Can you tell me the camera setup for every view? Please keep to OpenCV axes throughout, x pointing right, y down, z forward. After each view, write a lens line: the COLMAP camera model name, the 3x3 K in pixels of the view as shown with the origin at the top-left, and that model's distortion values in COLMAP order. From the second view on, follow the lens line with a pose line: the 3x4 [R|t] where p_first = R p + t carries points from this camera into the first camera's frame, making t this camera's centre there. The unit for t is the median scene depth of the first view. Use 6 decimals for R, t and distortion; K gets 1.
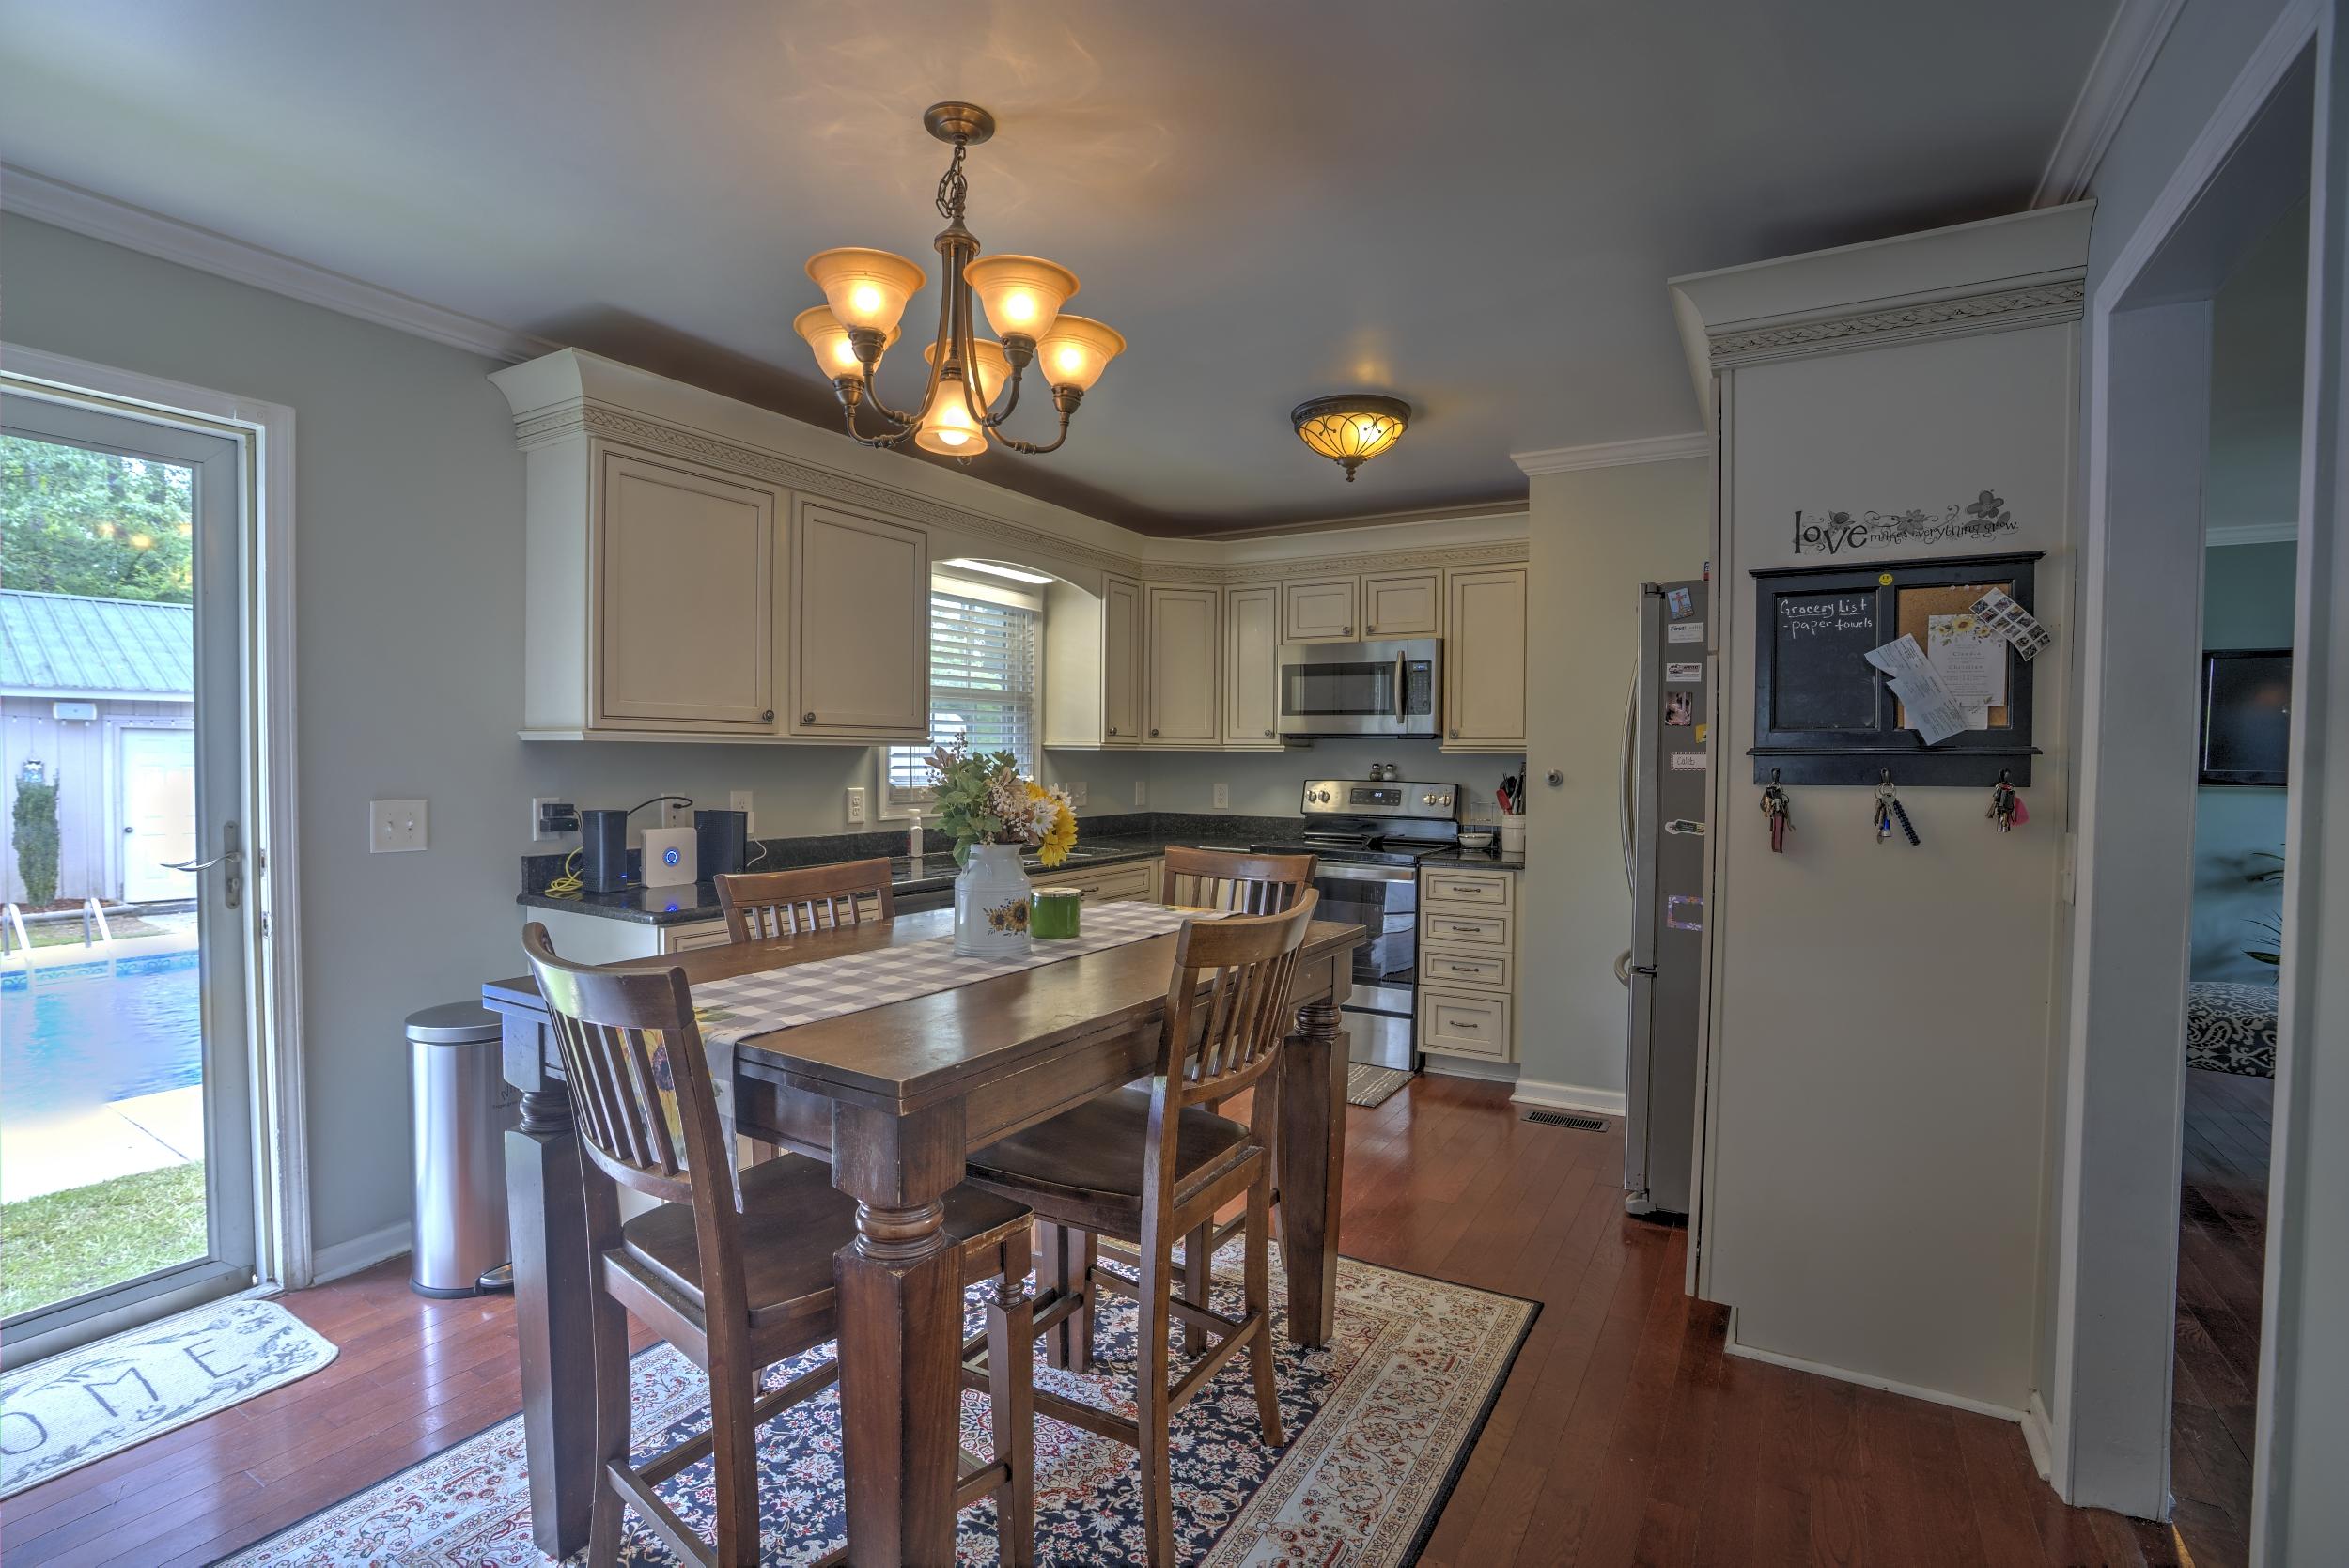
lens RADIAL K [[1078.8, 0, 1191.0], [0, 1078.8, 782.5], [0, 0, 1]] dist [-0.065307, 0.023875]
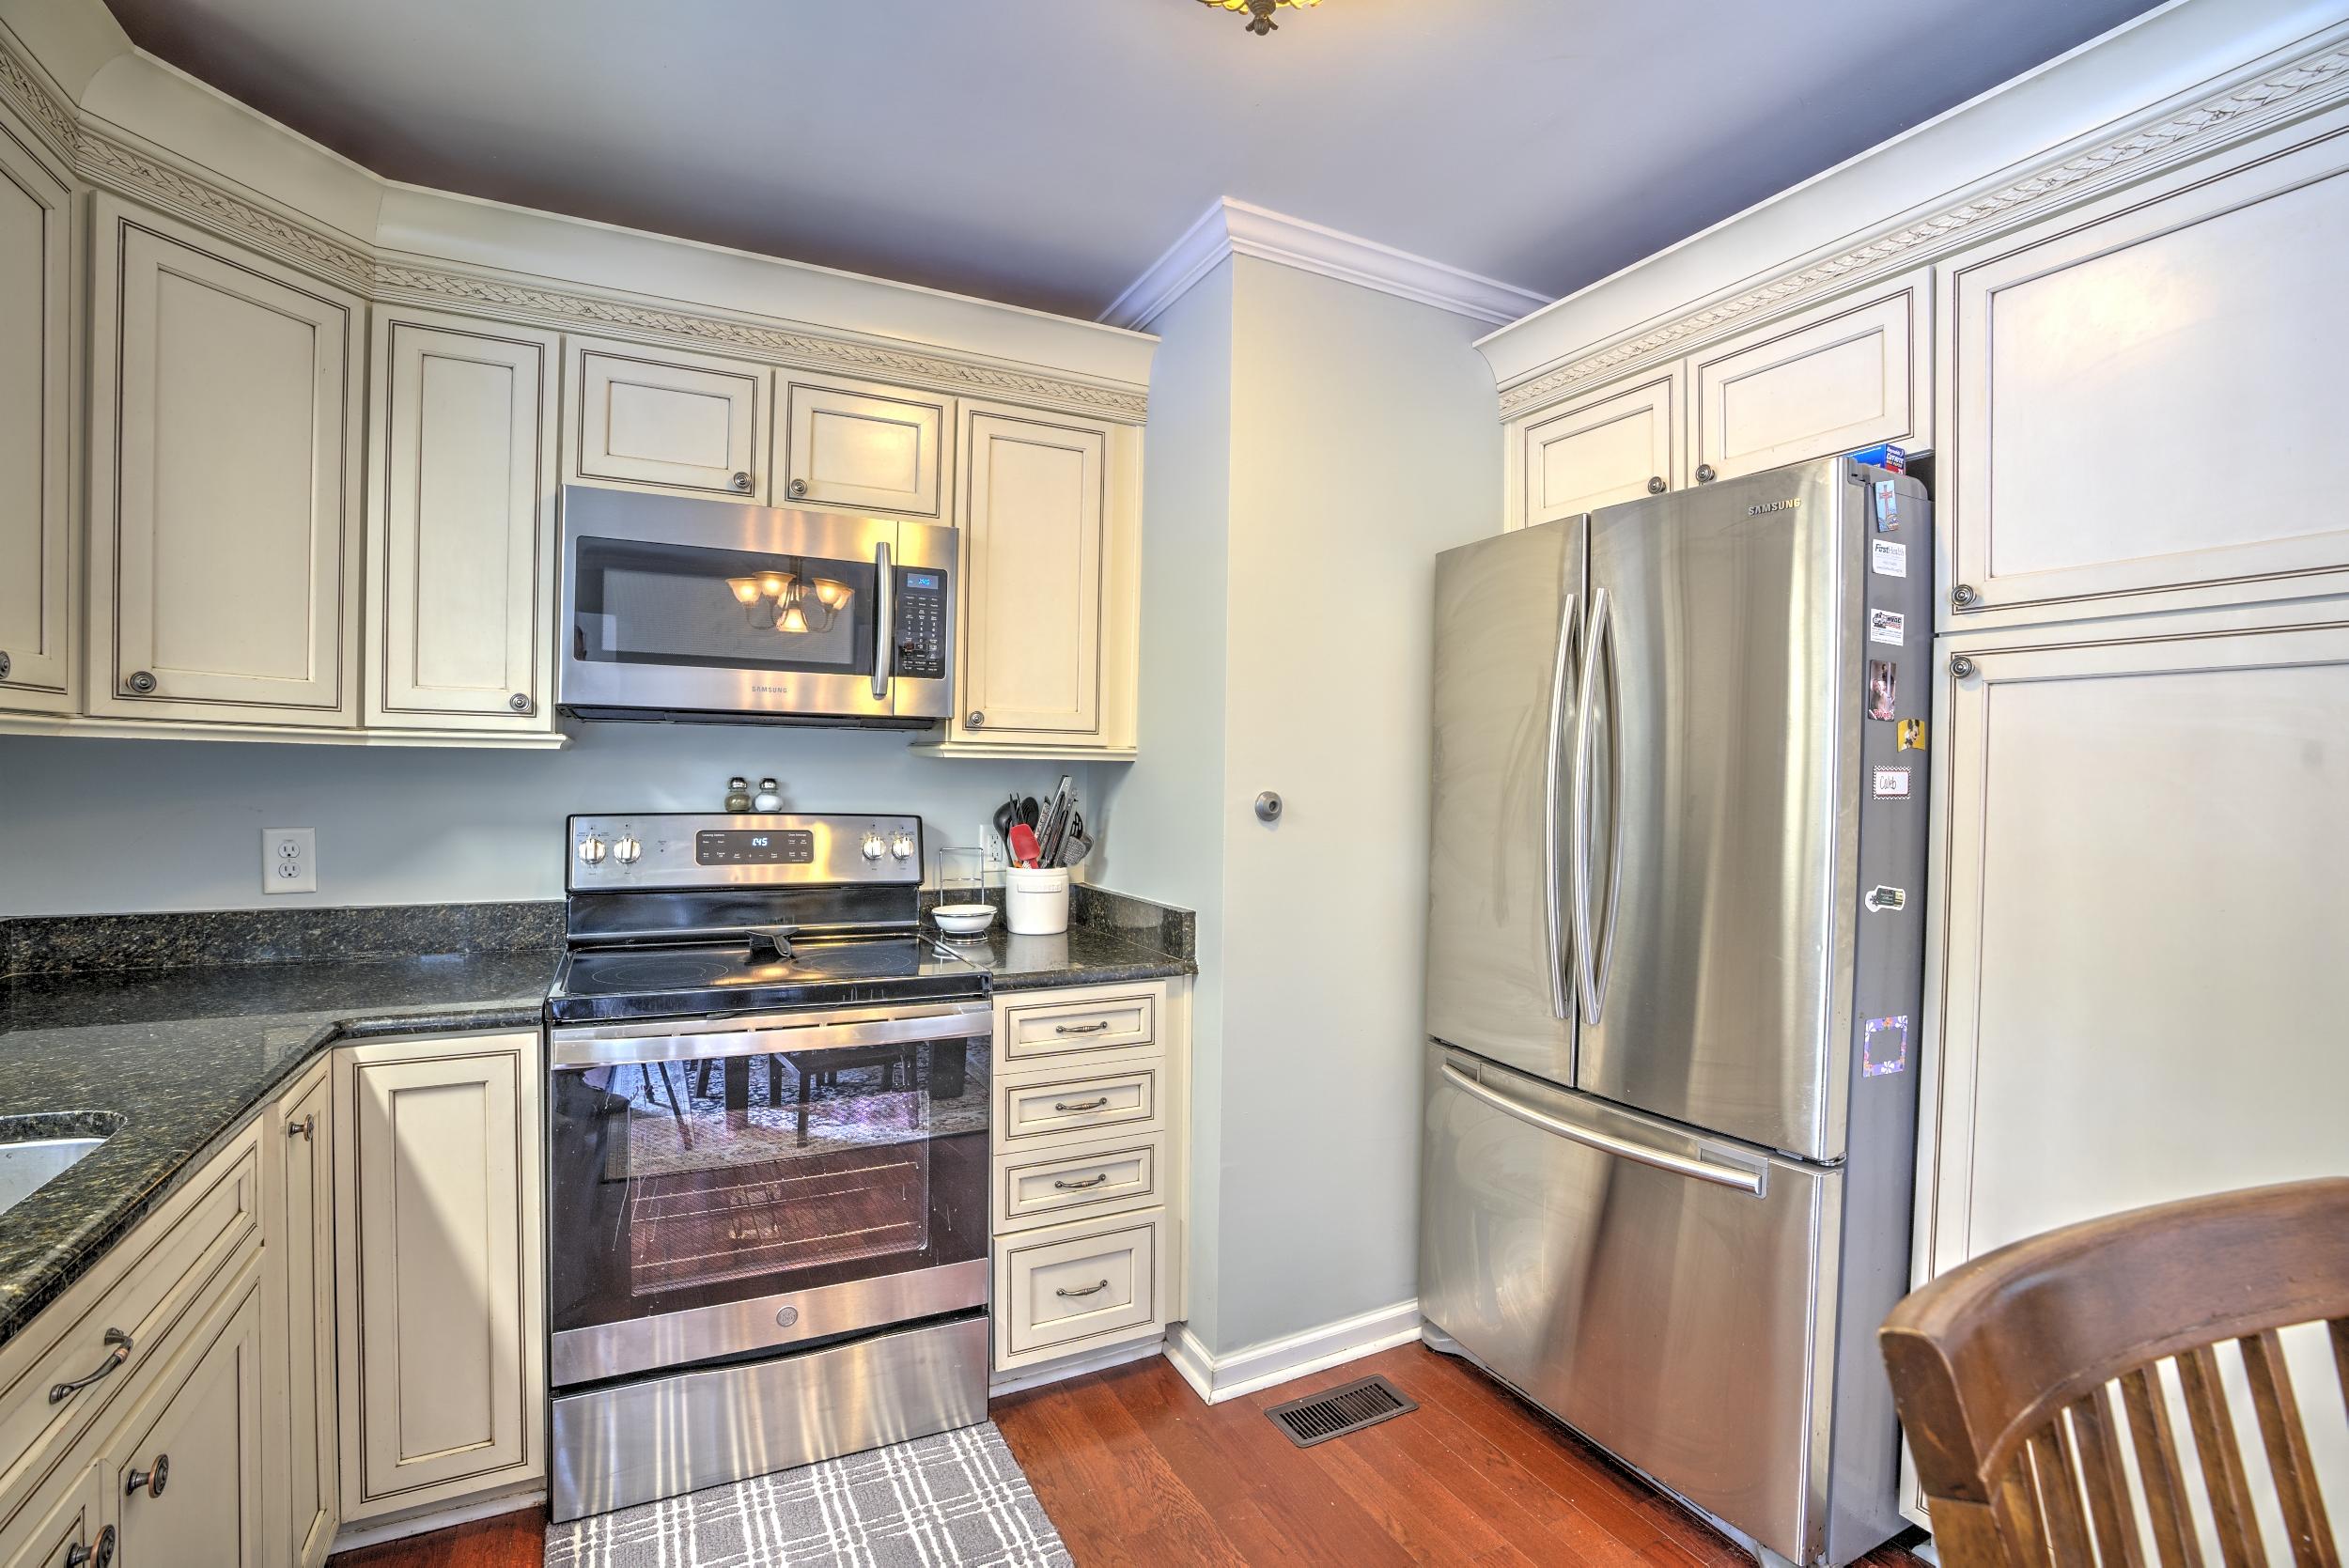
lens RADIAL K [[1078.8, 0, 1182.7], [0, 1078.8, 783.1], [0, 0, 1]] dist [-0.065307, 0.023875]
pose [[0.541022, -0.009459, 0.840955, -0.132777], [0.009737, 0.999940, 0.004983, -0.016388], [-0.840952, 0.005493, 0.541082, 0.623700]]
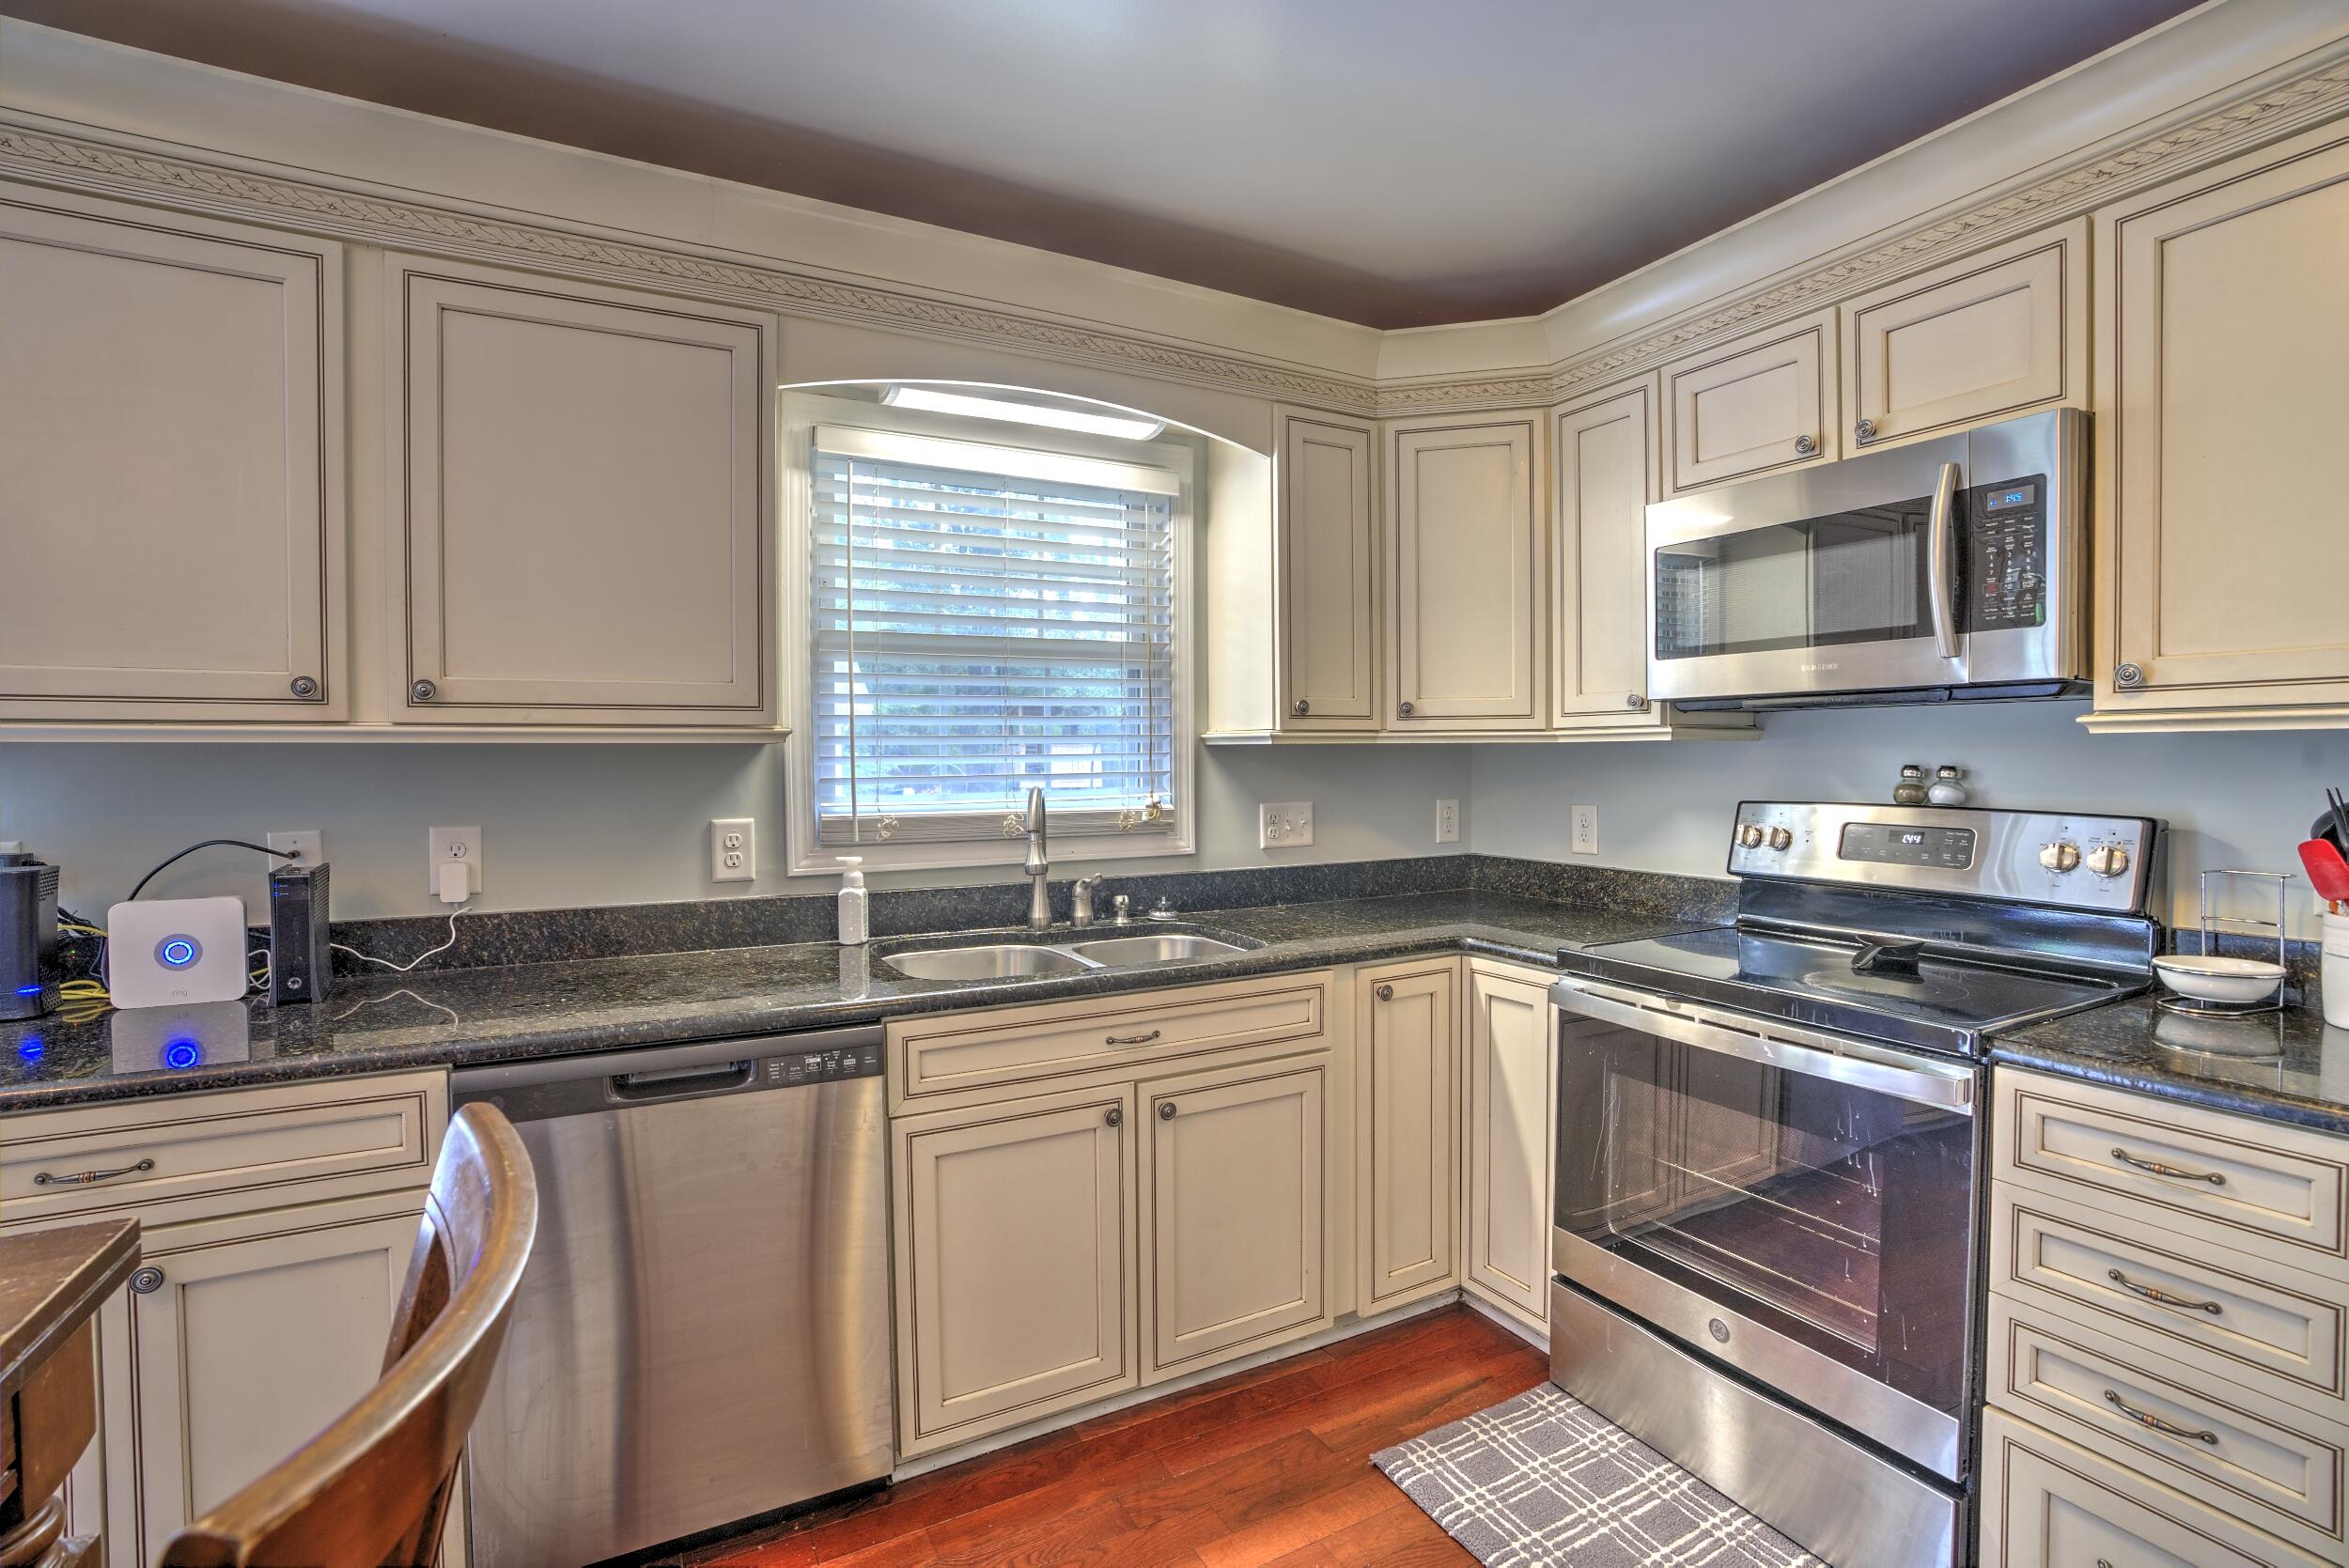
lens RADIAL K [[1078.8, 0, 1185.2], [0, 1078.8, 784.3], [0, 0, 1]] dist [-0.065307, 0.023875]
pose [[0.855171, -0.001423, -0.518344, 0.153949], [0.000917, 0.999999, -0.001232, -0.010180], [0.518345, 0.000578, 0.855172, 0.543144]]
